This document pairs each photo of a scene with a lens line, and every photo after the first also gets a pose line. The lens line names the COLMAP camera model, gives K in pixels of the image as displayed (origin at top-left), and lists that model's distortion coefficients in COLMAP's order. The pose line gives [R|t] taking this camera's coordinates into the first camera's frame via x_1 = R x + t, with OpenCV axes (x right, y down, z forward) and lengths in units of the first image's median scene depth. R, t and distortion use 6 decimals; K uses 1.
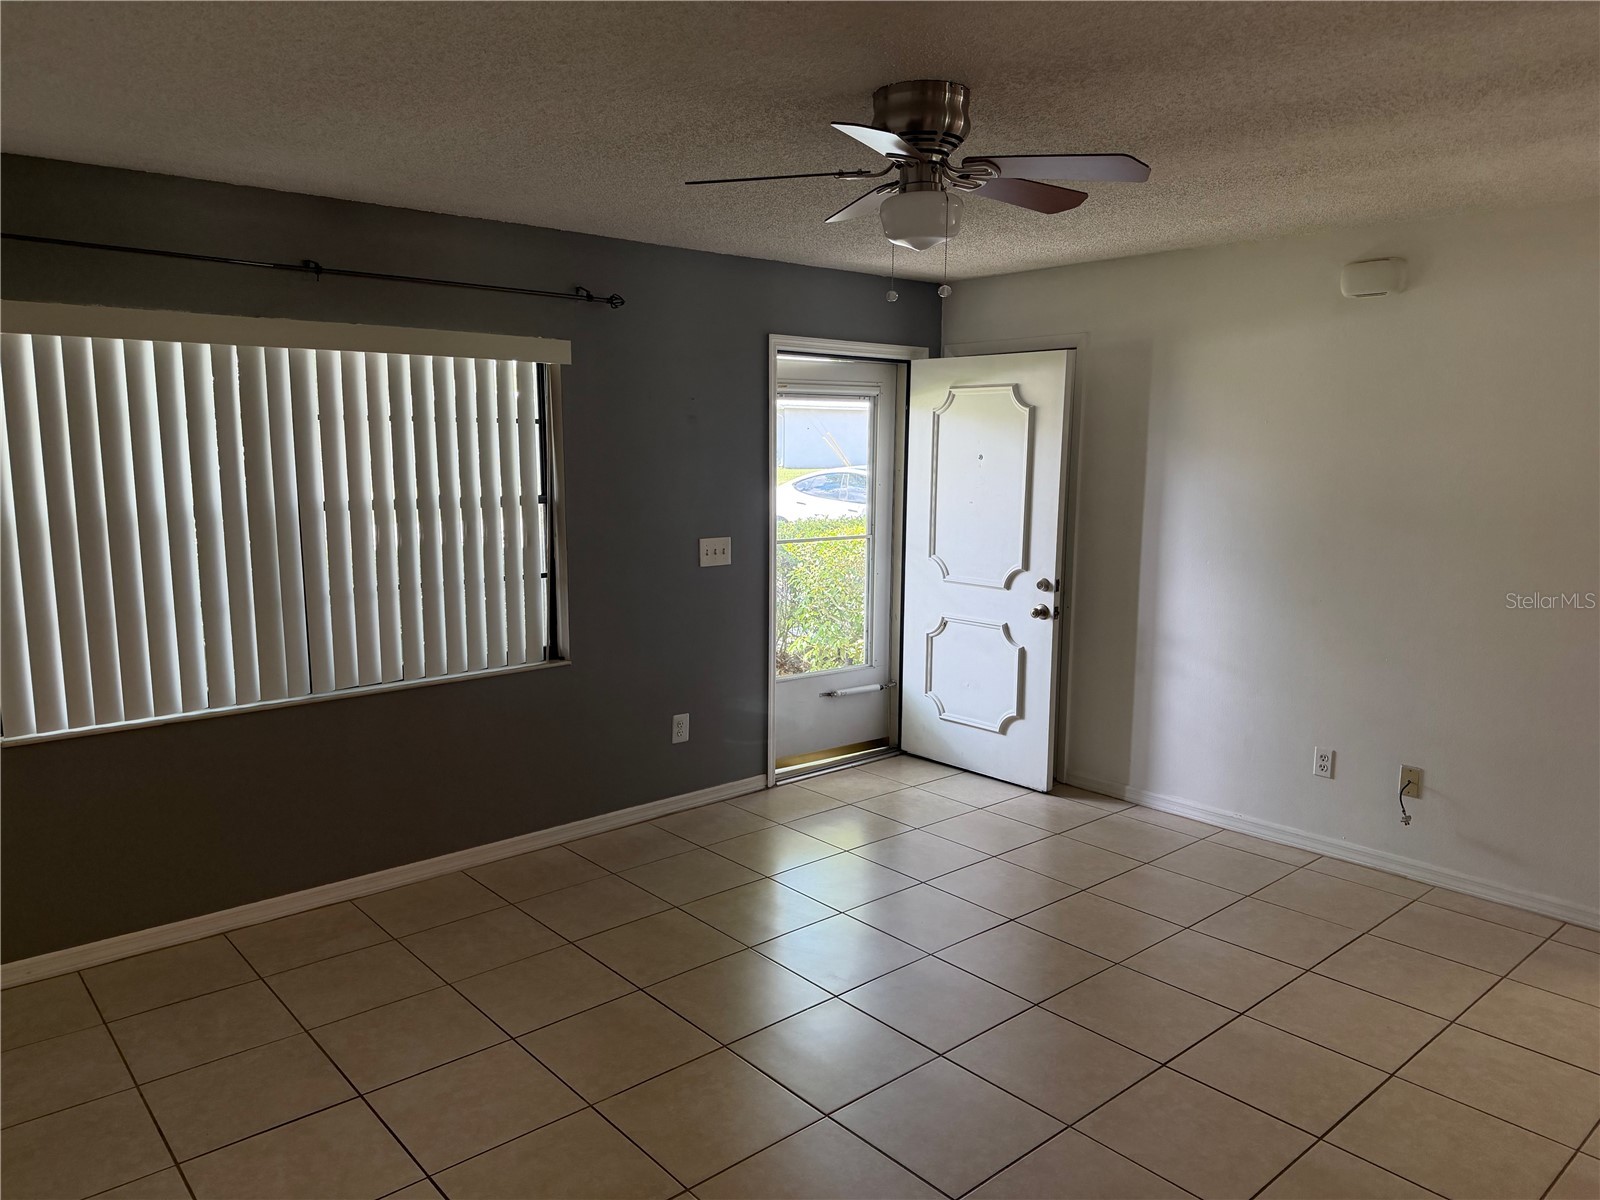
lens RADIAL K [[1124.0, 0, 803.1], [0, 1124.0, 601.6], [0, 0, 1]] dist [0.028940, -0.038797]
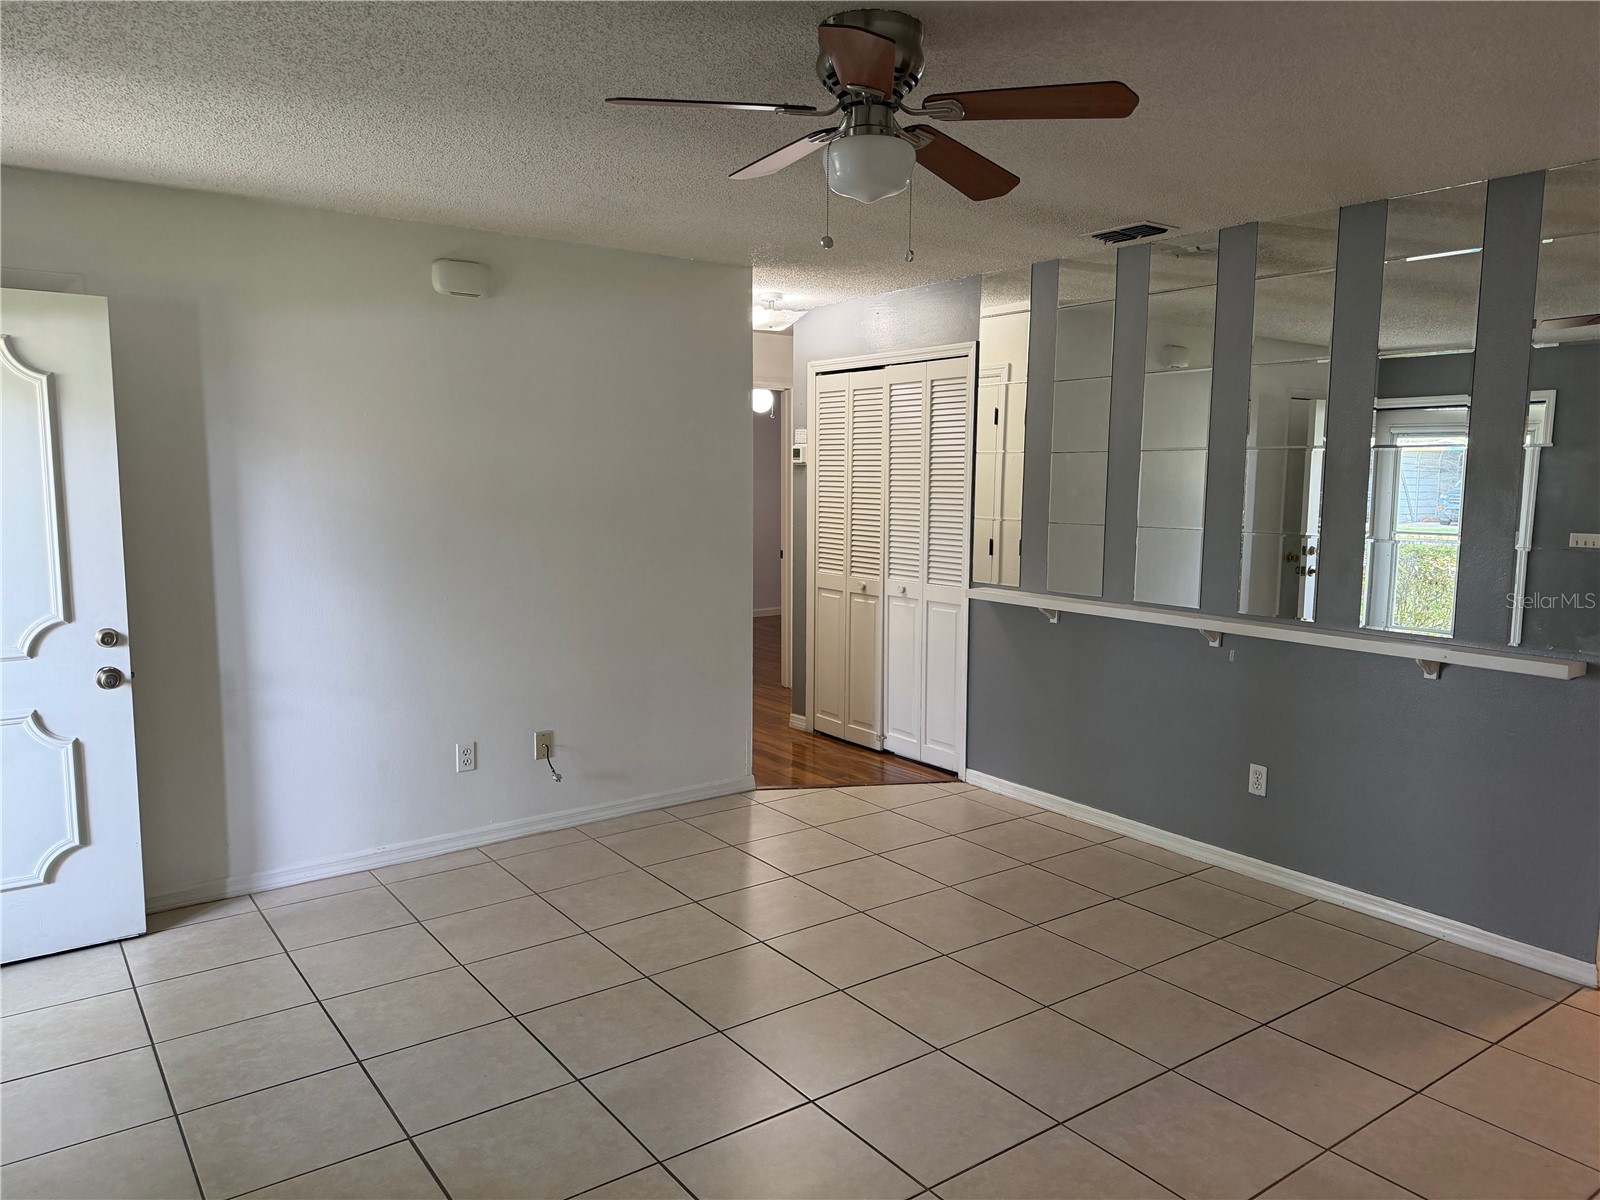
lens RADIAL K [[1124.0, 0, 803.1], [0, 1124.0, 601.6], [0, 0, 1]] dist [0.028940, -0.038797]
pose [[0.073427, -0.117514, 0.990353, -0.455670], [0.140086, 0.984404, 0.106421, -0.053496], [-0.987413, 0.130921, 0.088744, 0.552780]]
